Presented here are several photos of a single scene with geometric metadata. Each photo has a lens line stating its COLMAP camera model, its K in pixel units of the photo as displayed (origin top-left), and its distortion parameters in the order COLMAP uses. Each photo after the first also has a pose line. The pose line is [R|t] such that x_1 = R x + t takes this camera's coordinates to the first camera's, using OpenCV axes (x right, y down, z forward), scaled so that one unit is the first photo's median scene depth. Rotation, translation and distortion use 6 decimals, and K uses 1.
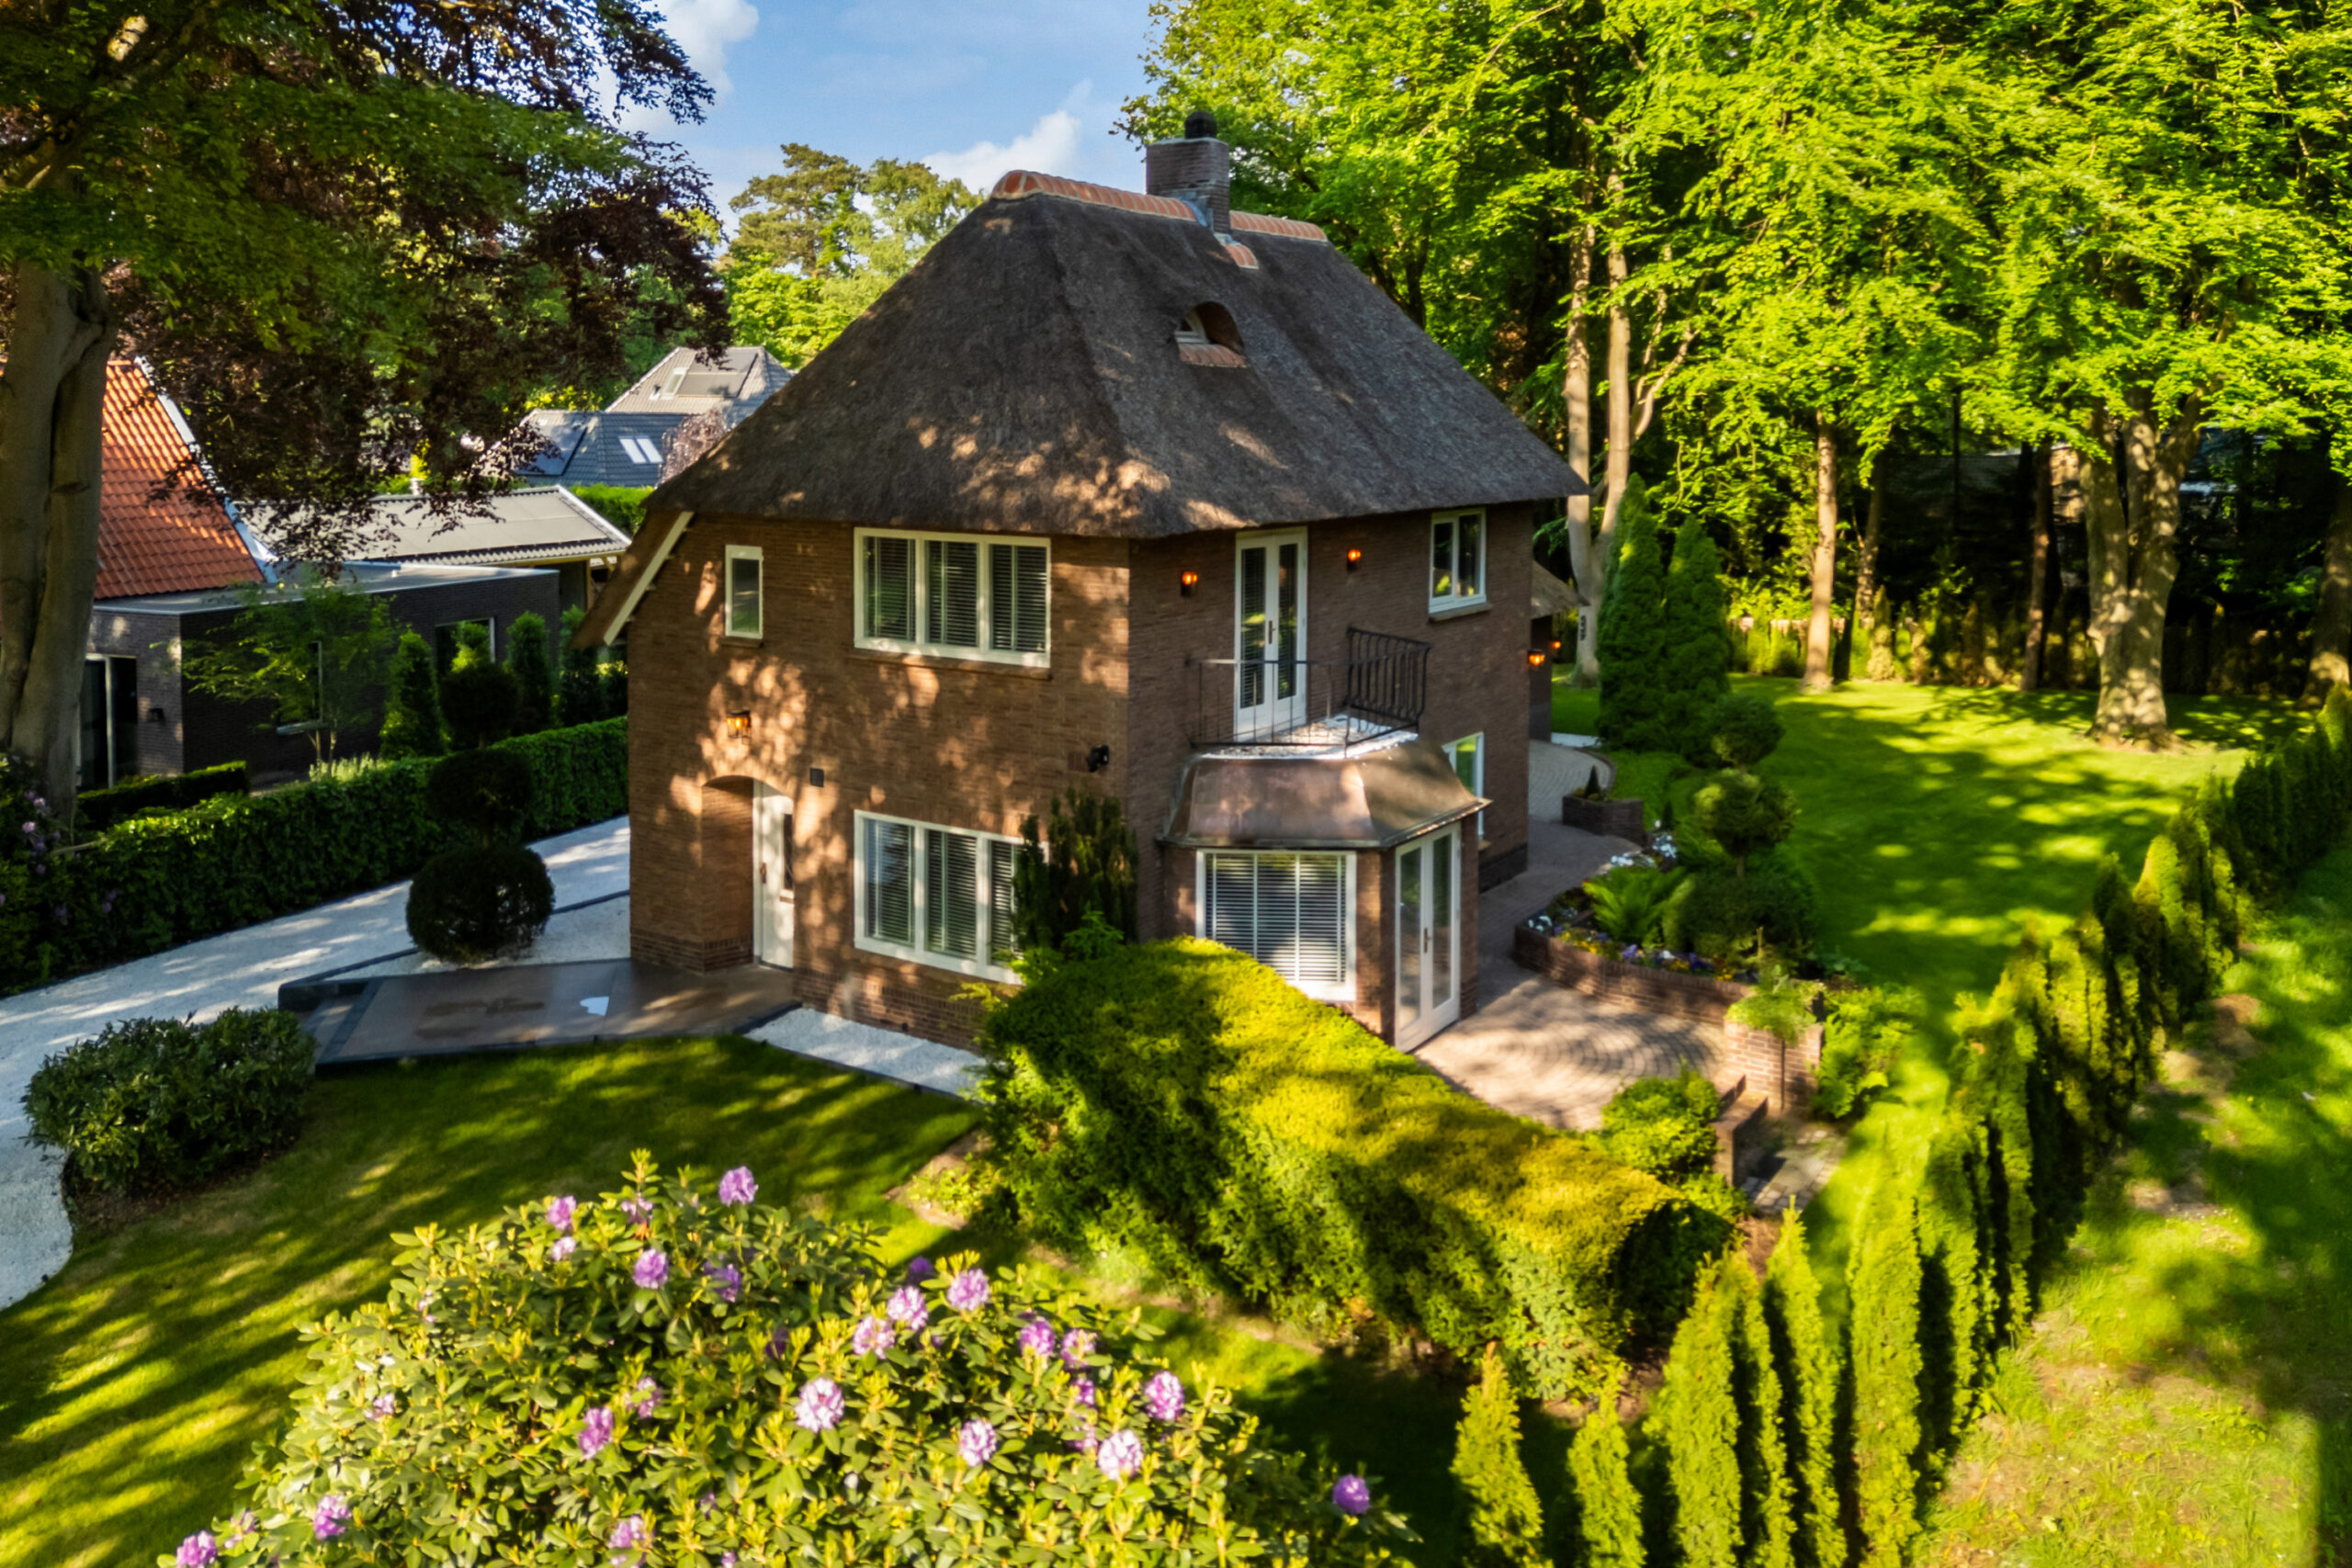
lens RADIAL K [[1742.6, 0, 1240.7], [0, 1742.6, 615.6], [0, 0, 1]] dist [0.057393, -0.076816]
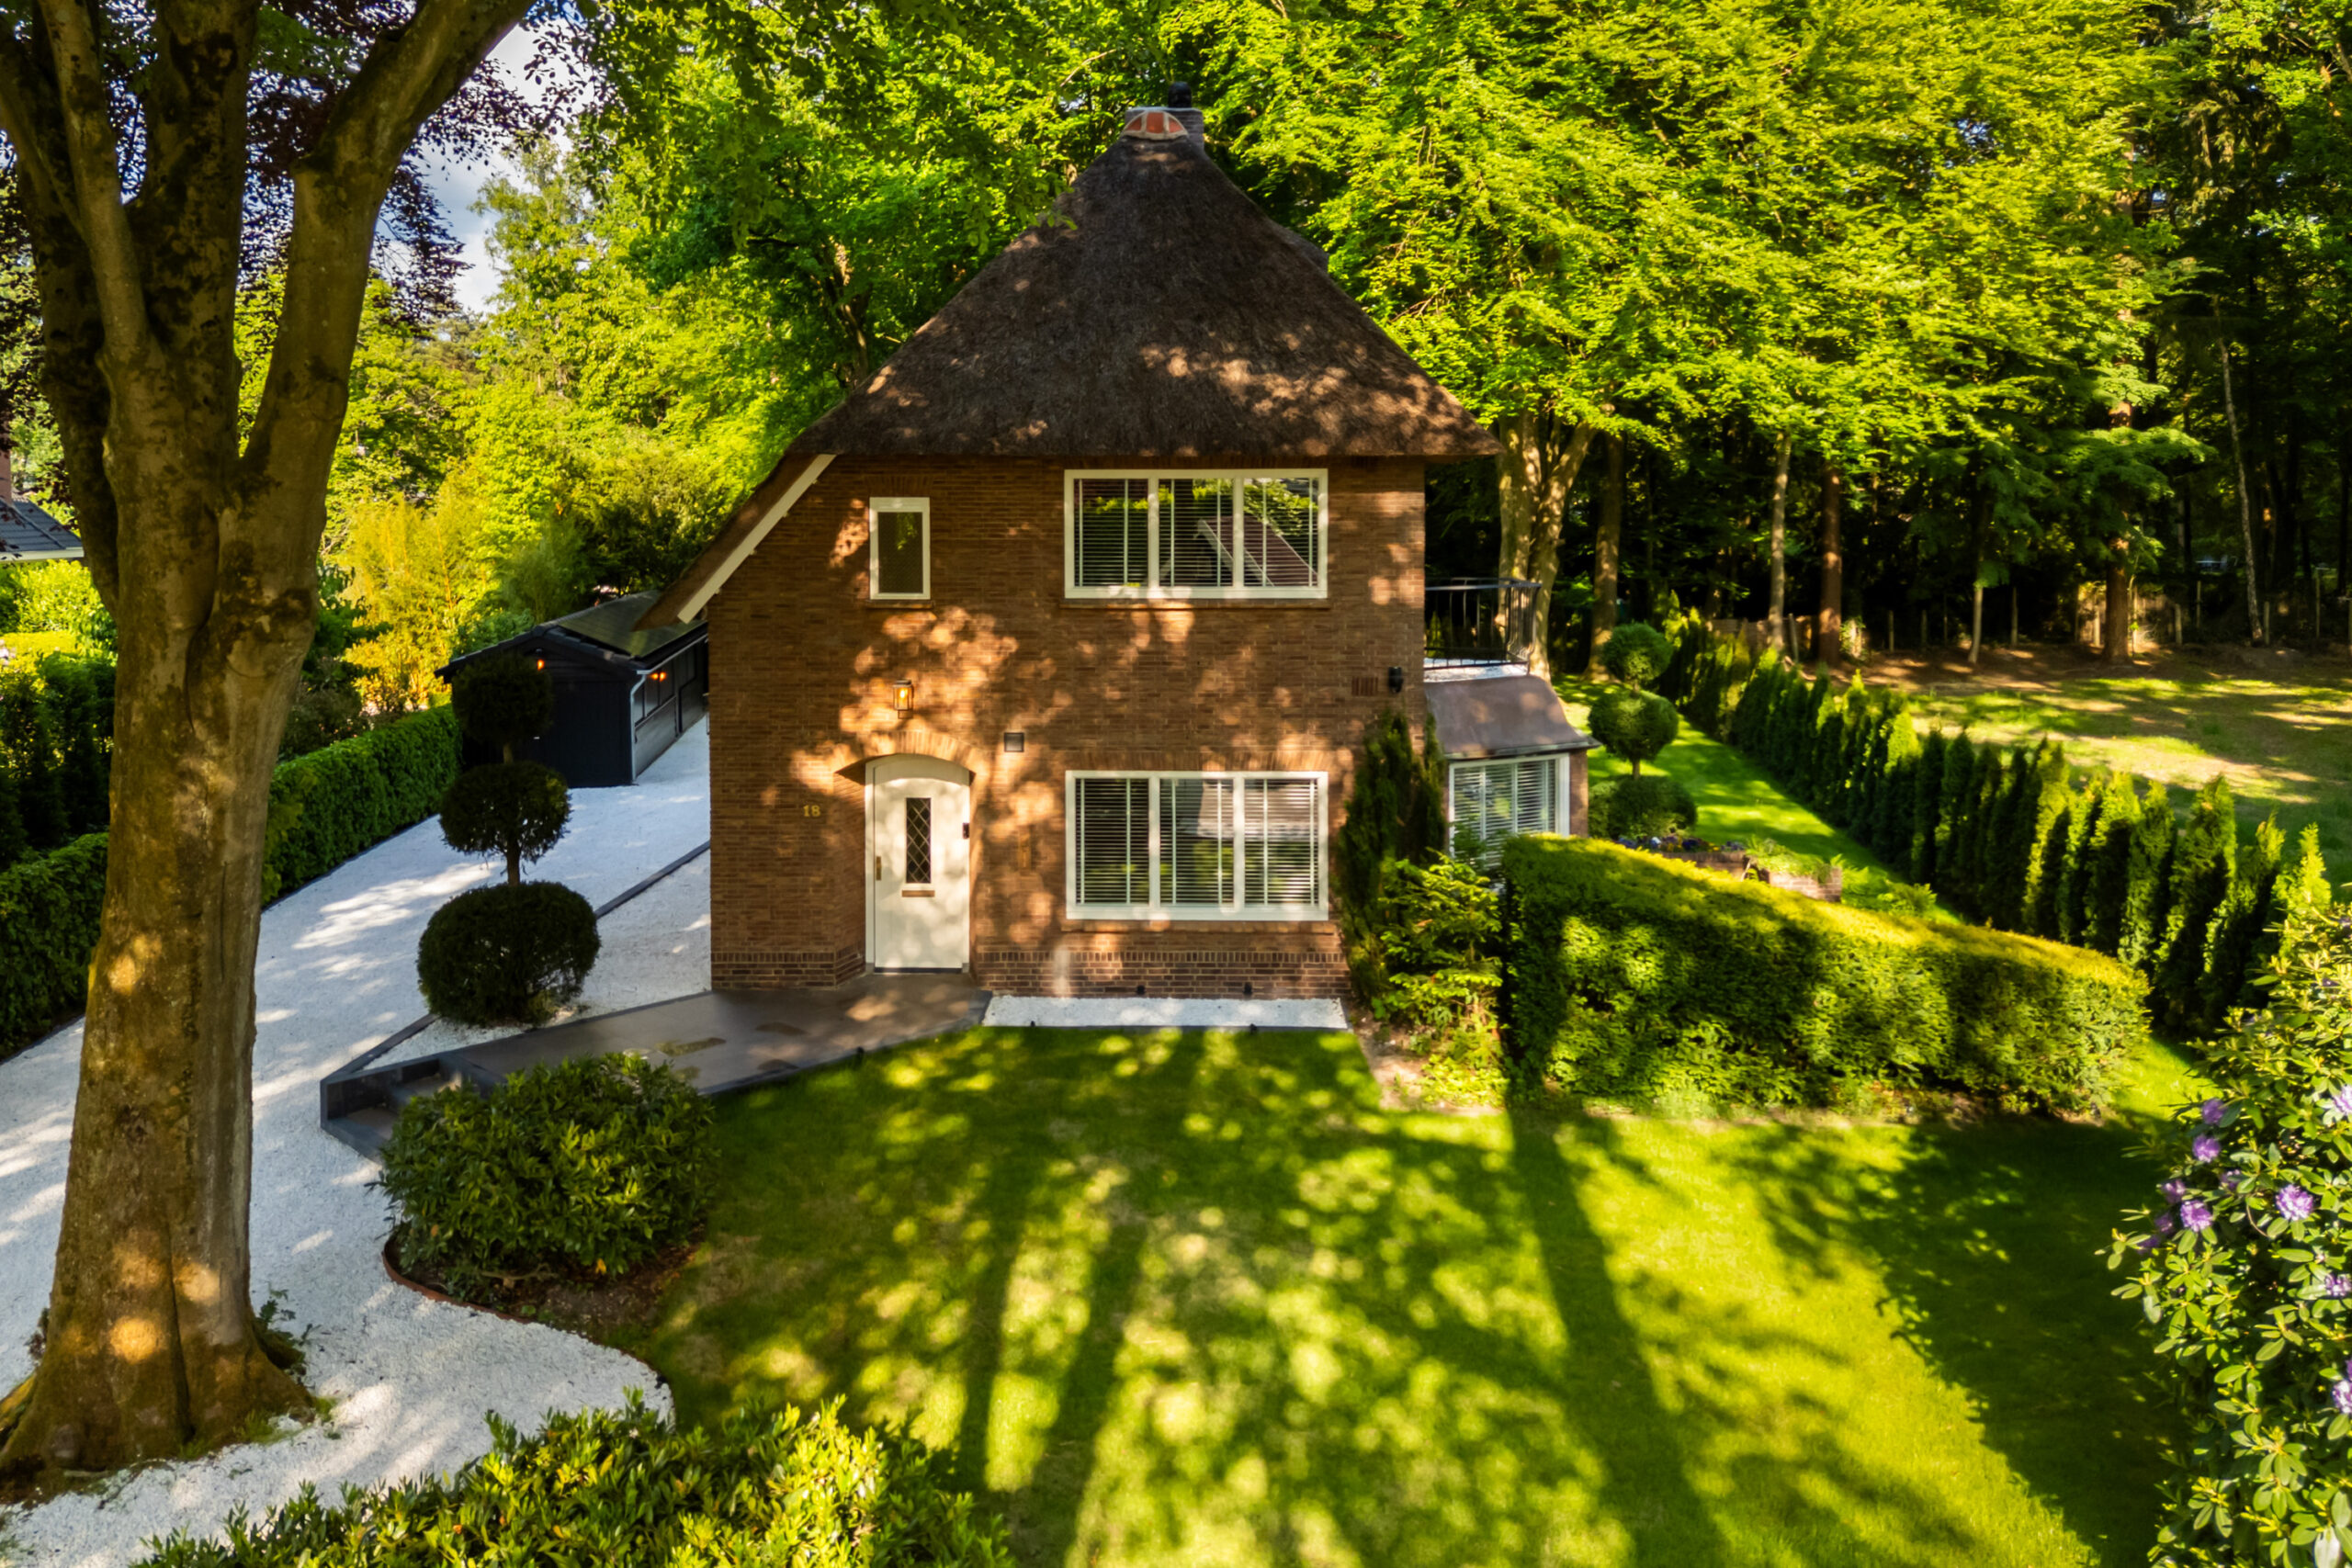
lens RADIAL K [[1742.6, 0, 1240.7], [0, 1742.6, 615.6], [0, 0, 1]] dist [0.057393, -0.076816]
pose [[0.857754, -0.042711, 0.512283, -0.623596], [0.065116, 0.997543, -0.025860, 0.058697], [-0.509920, 0.055540, 0.858427, 0.134584]]
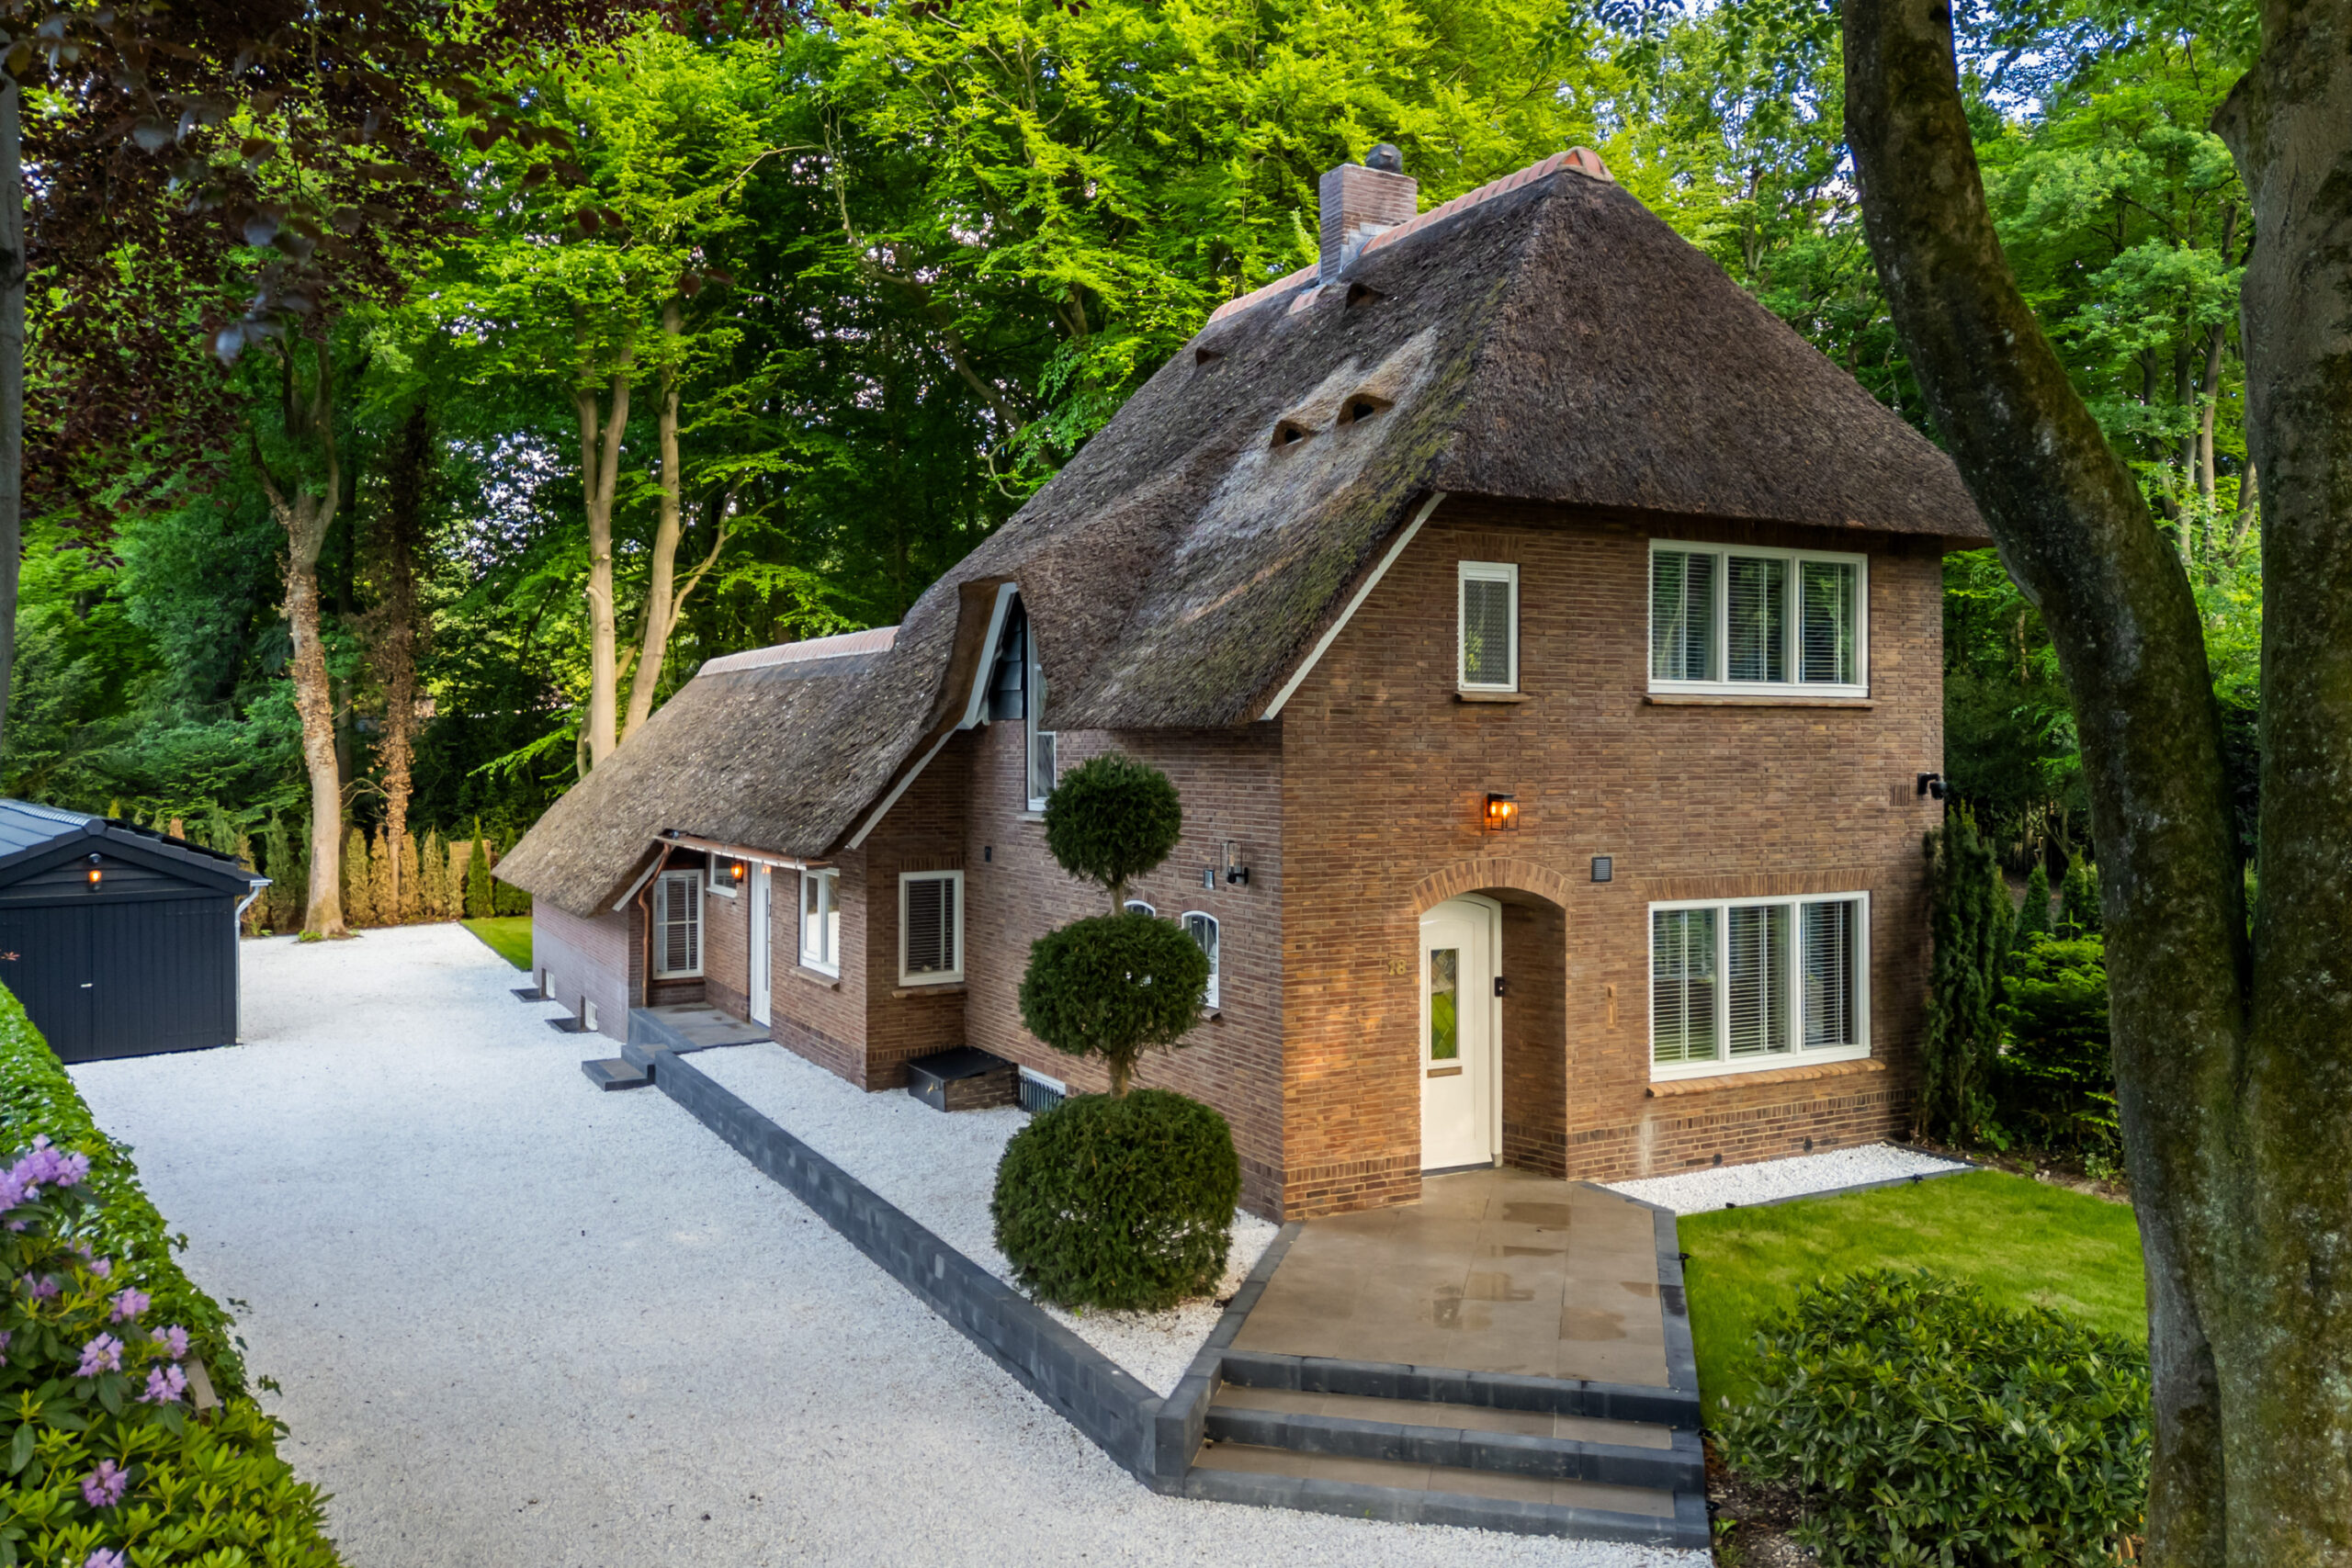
lens RADIAL K [[1700.0, 0, 1161.5], [0, 1700.0, 750.6], [0, 0, 1]] dist [0.081229, -0.085103]
pose [[0.498228, -0.007707, 0.867012, -1.002783], [0.097538, 0.994111, -0.047213, 0.059315], [-0.861542, 0.108089, 0.496046, 0.794013]]
